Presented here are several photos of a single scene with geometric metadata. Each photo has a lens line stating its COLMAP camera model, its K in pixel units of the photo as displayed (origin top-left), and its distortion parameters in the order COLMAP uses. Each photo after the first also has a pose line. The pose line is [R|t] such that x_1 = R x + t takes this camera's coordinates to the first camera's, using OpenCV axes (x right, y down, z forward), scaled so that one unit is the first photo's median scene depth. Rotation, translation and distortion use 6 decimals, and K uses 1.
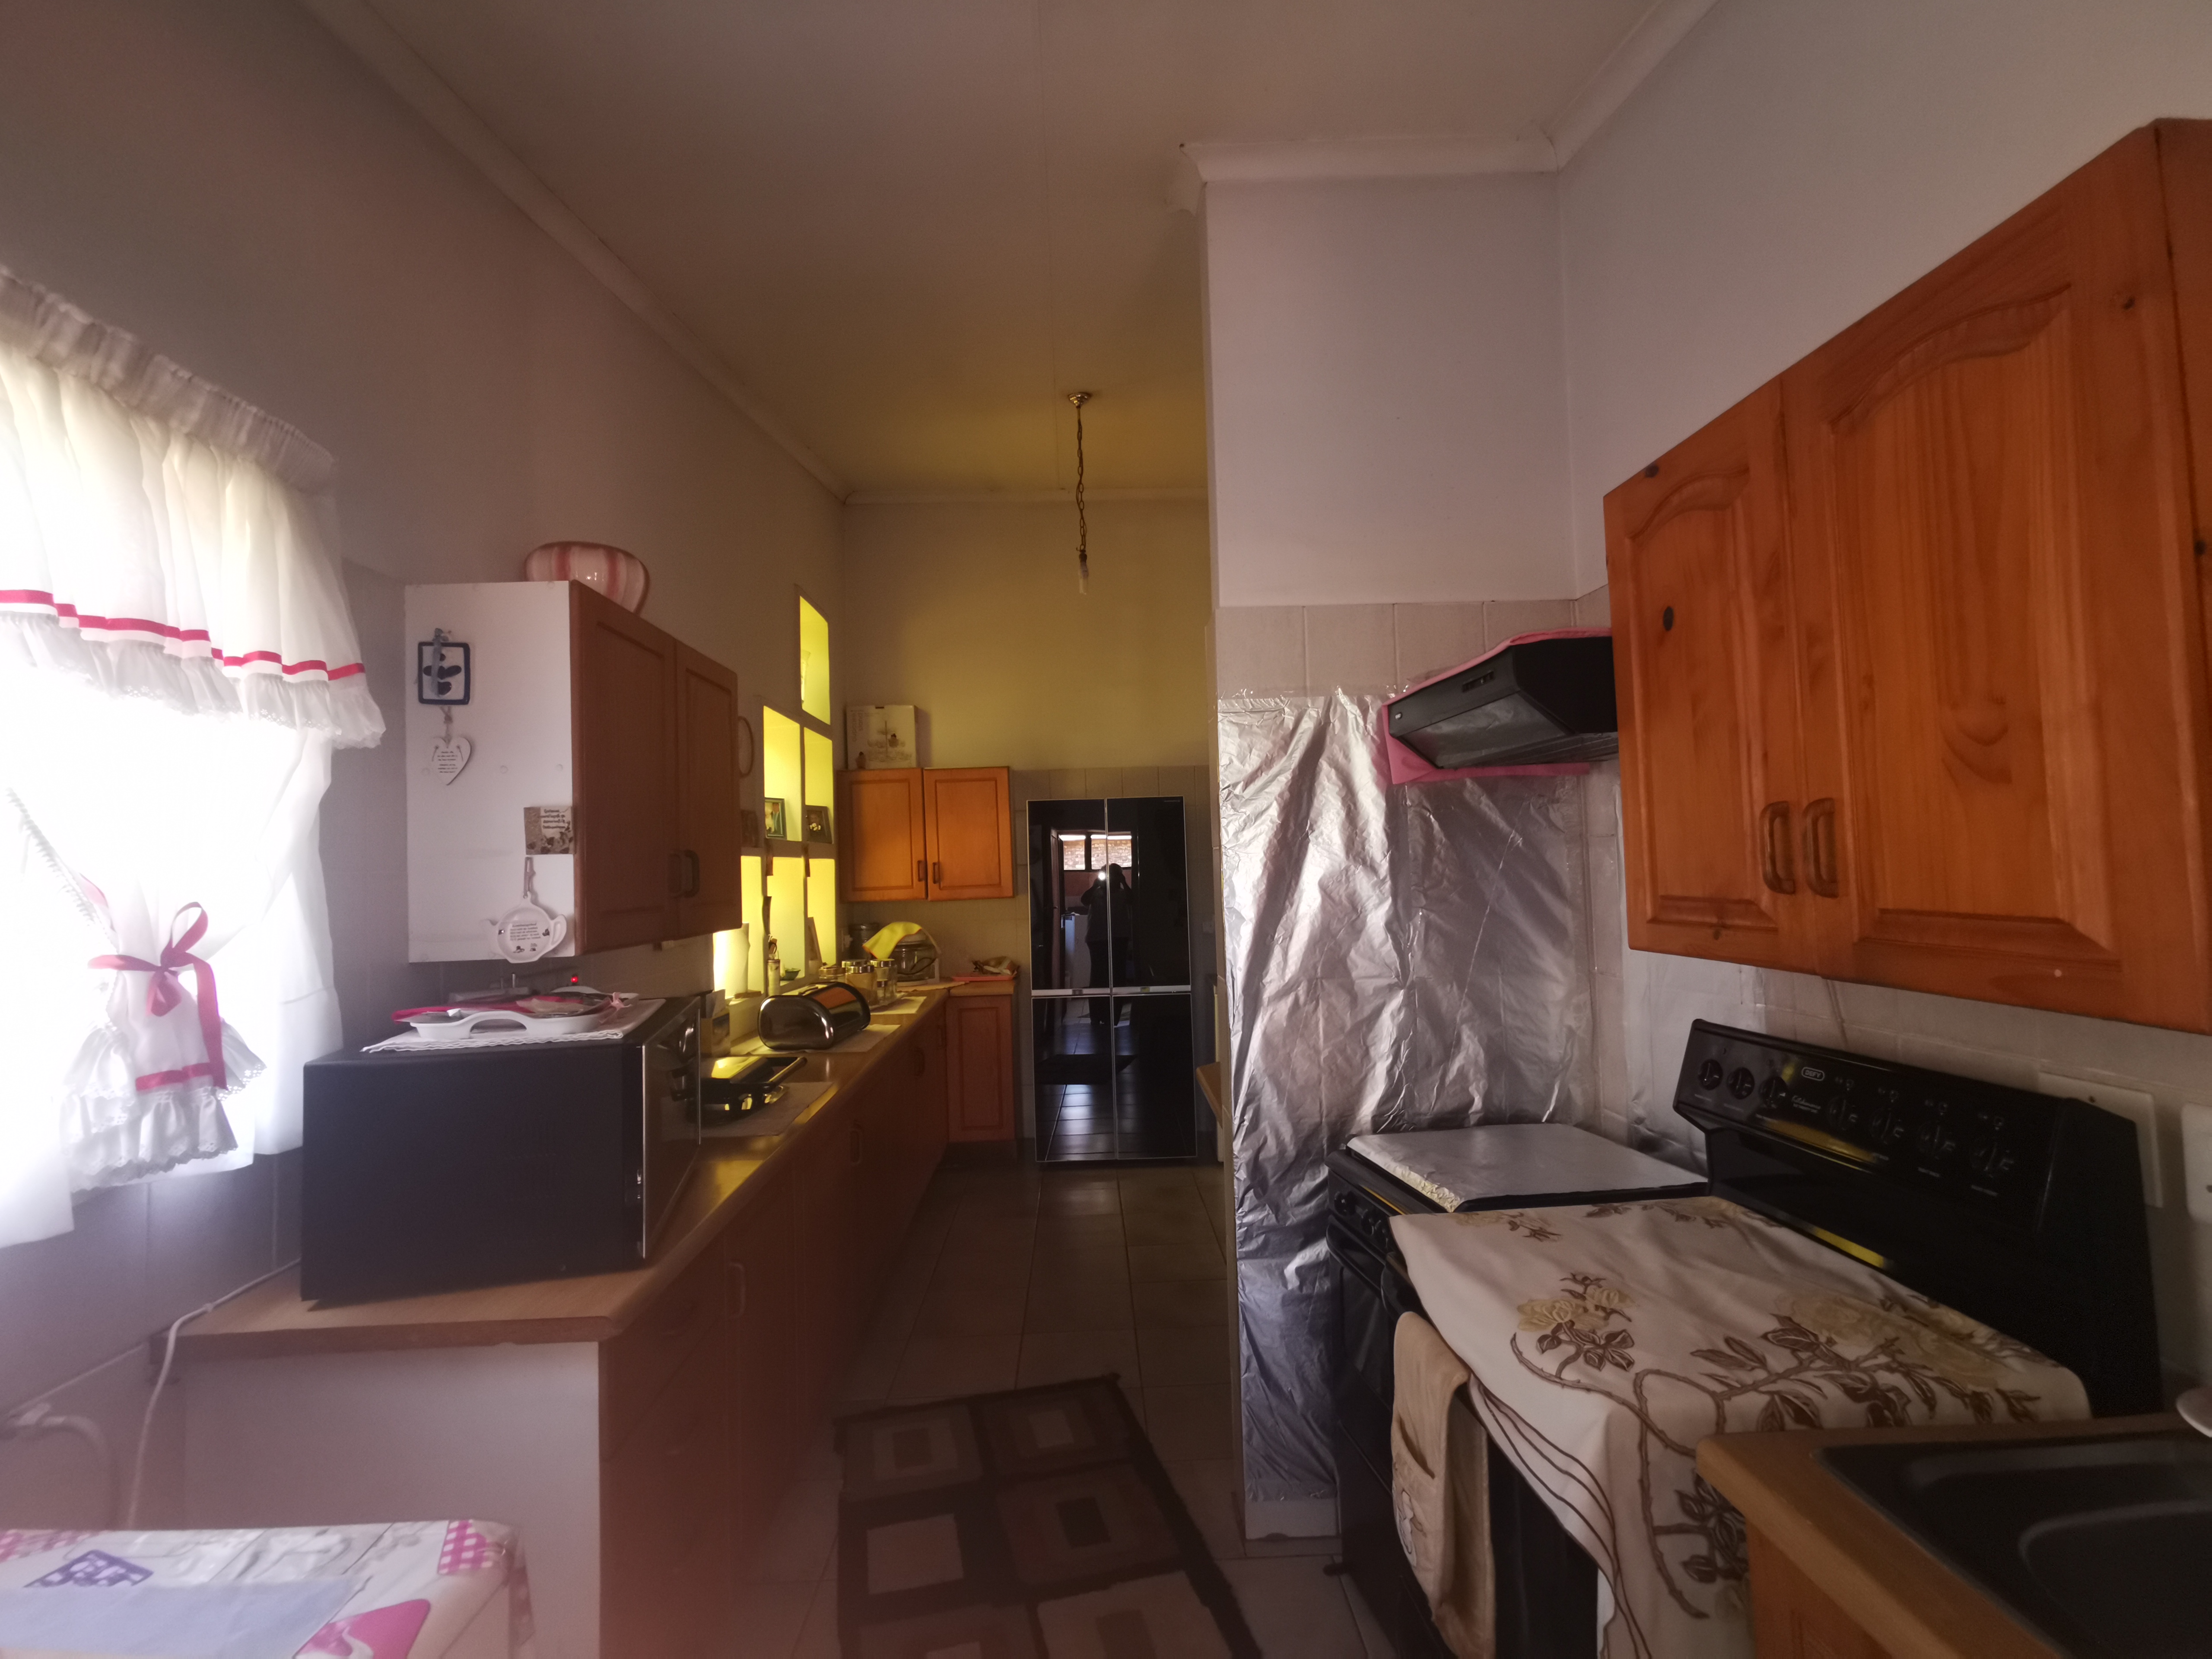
lens RADIAL K [[1018.0, 0, 1102.0], [0, 1018.0, 822.4], [0, 0, 1]] dist [-0.001810, 0.007418]
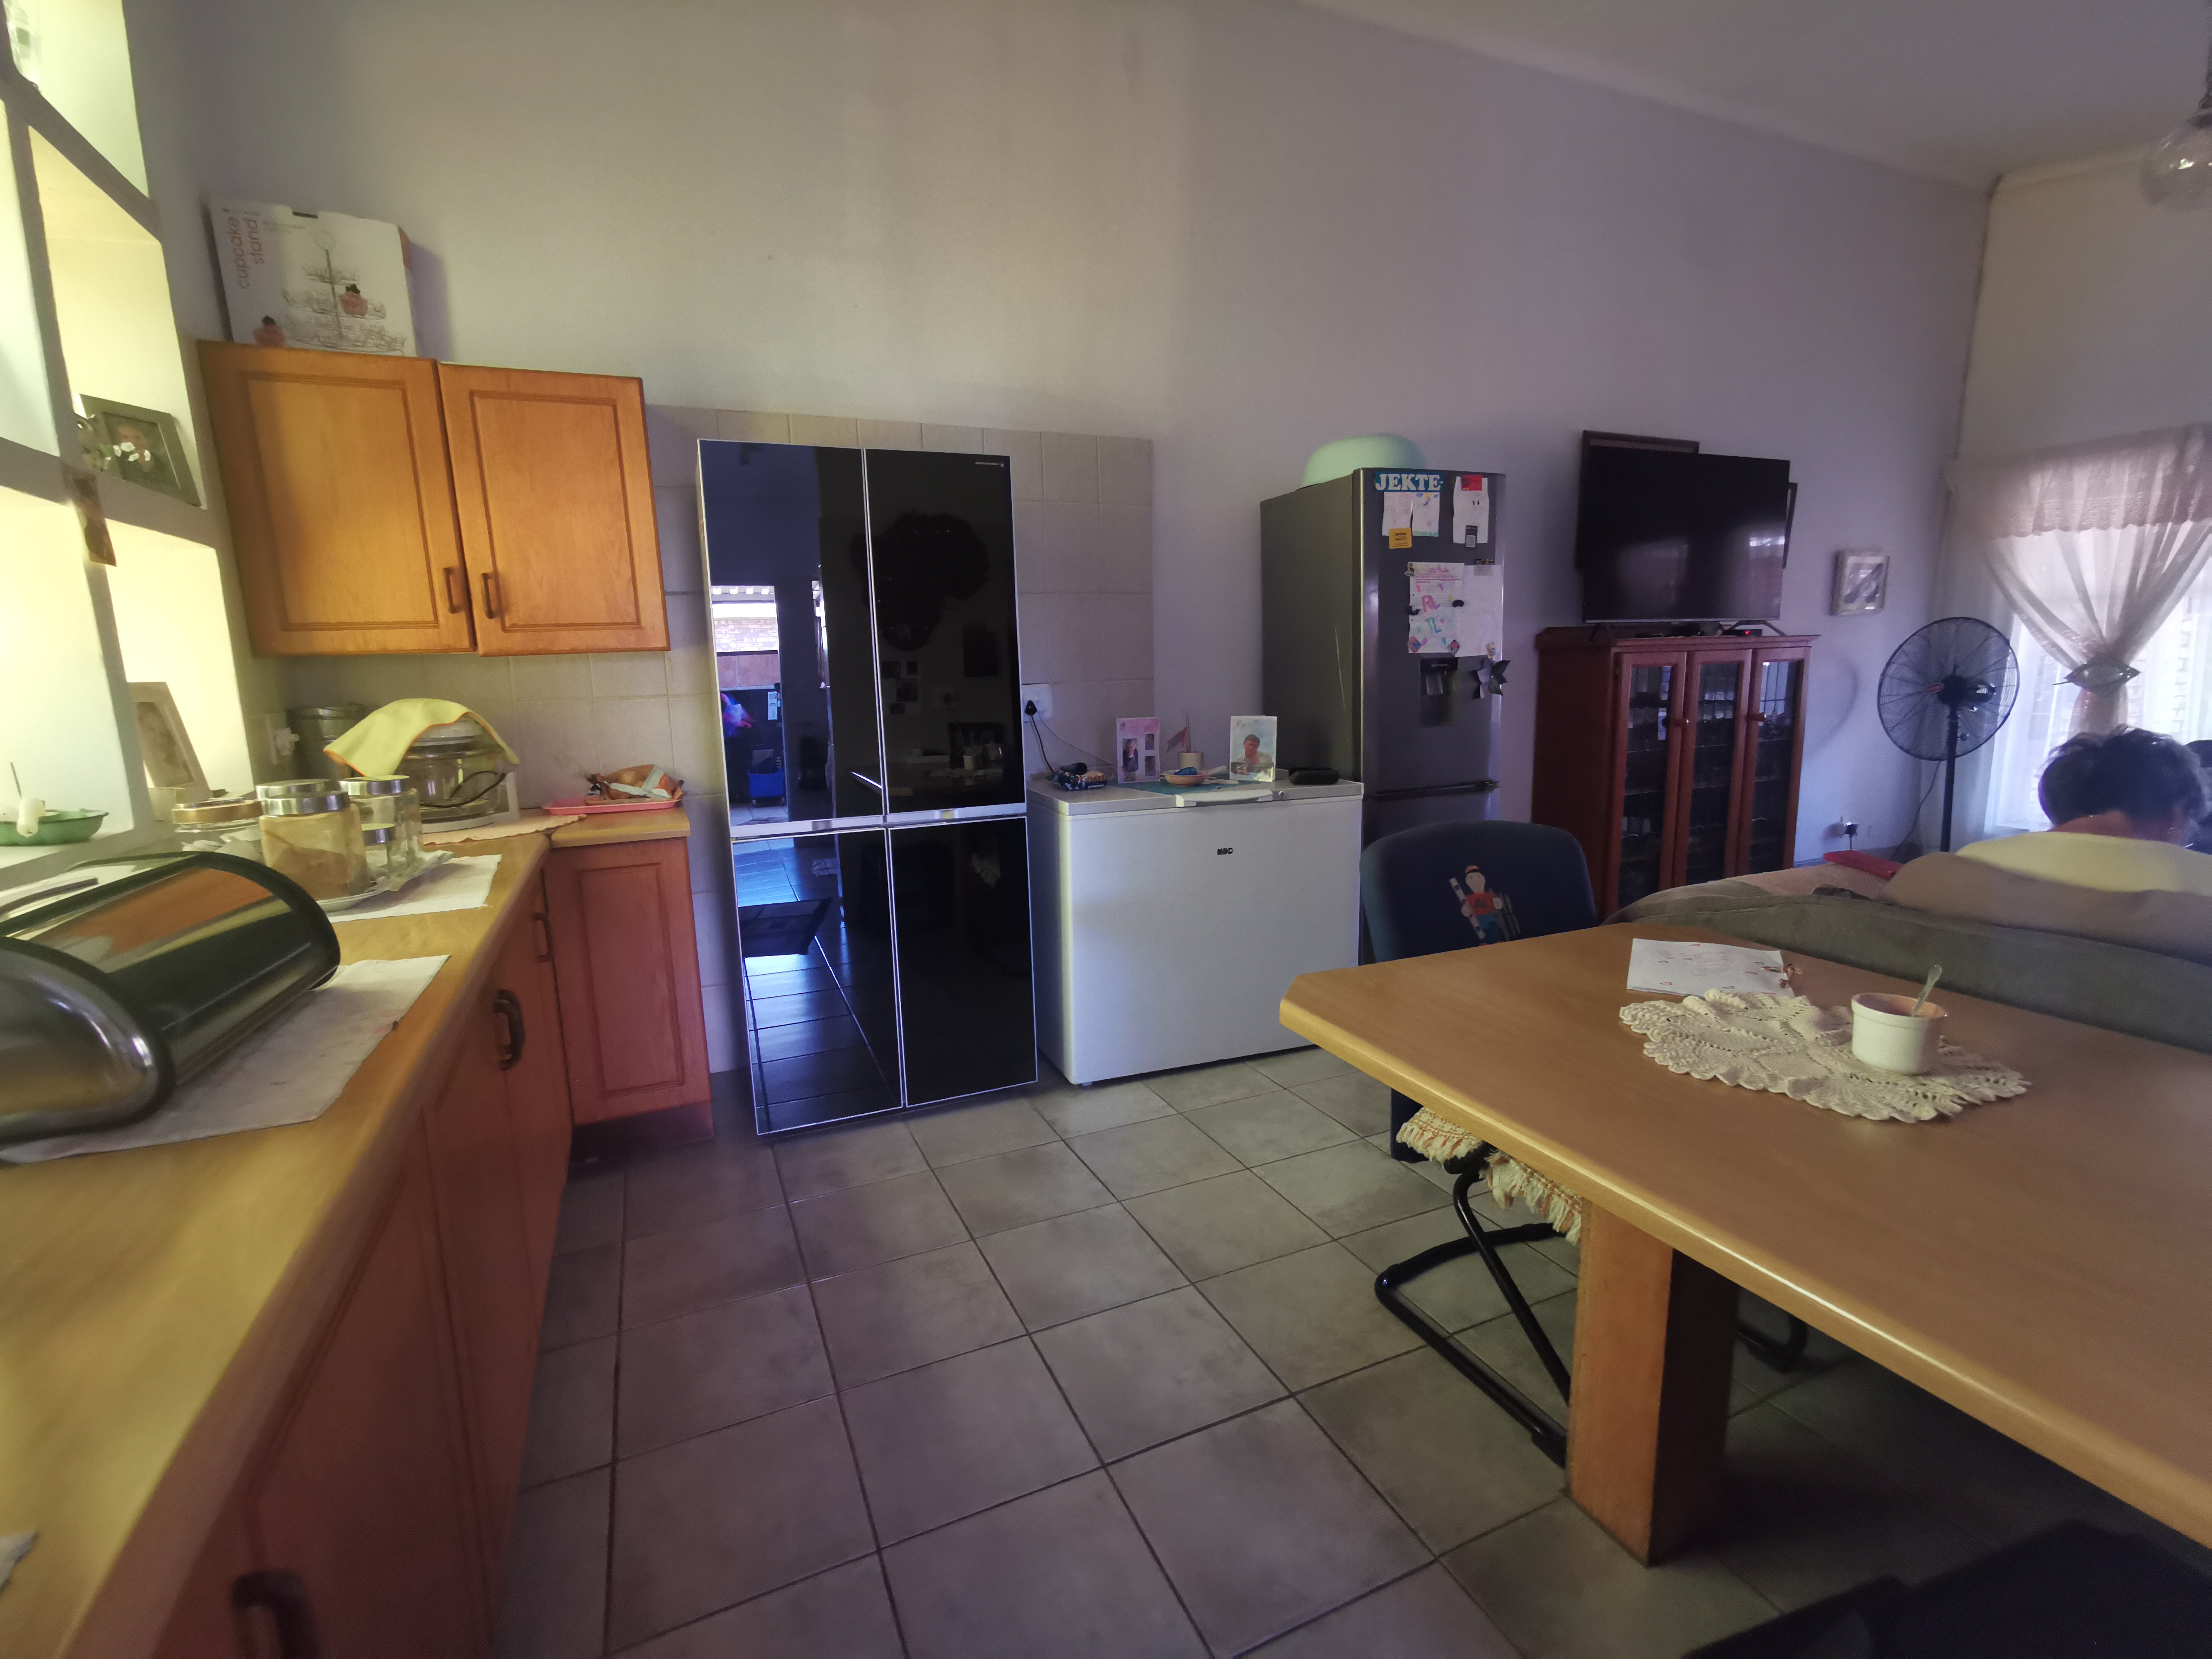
lens RADIAL K [[1018.0, 0, 1099.1], [0, 1018.0, 827.9], [0, 0, 1]] dist [-0.001810, 0.007418]
pose [[0.923466, -0.054288, 0.379820, -0.087811], [-0.020958, 0.981324, 0.191218, 0.059932], [-0.383107, -0.184544, 0.905082, 0.439500]]
